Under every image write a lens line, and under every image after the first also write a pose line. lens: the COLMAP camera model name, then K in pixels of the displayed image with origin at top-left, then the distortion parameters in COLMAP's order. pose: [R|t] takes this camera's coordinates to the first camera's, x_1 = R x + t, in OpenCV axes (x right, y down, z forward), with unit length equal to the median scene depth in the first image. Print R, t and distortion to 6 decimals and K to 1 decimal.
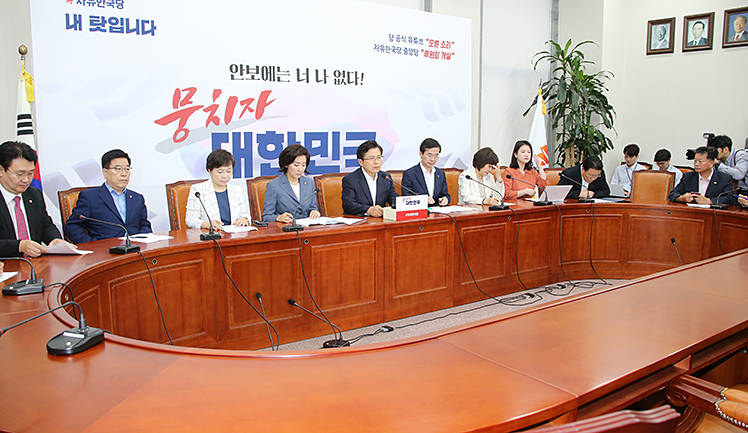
lens RADIAL K [[595.2, 0, 374.0], [0, 595.2, 216.5], [0, 0, 1]] dist [-0.163903, 0.000018]
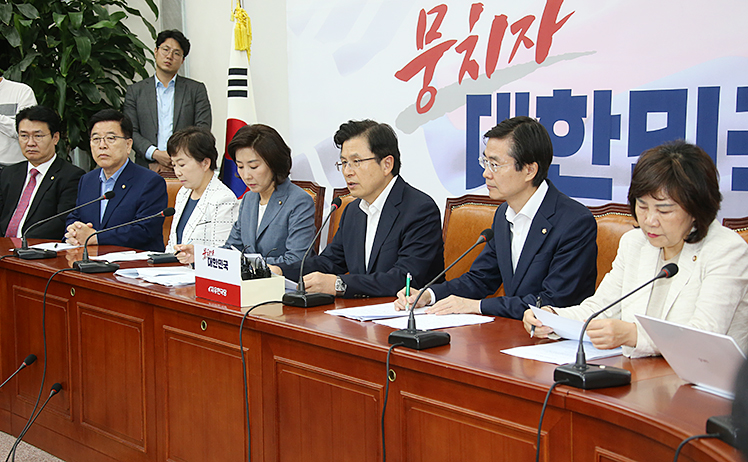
lens RADIAL K [[1310.6, 0, 360.8], [0, 1310.6, 231.0], [0, 0, 1]] dist [0.366561, -0.006097]
pose [[0.020026, 0.099166, -0.994869, 0.840627], [-0.123530, 0.987690, 0.095964, -0.125248], [0.992139, 0.120974, 0.032029, 0.889723]]
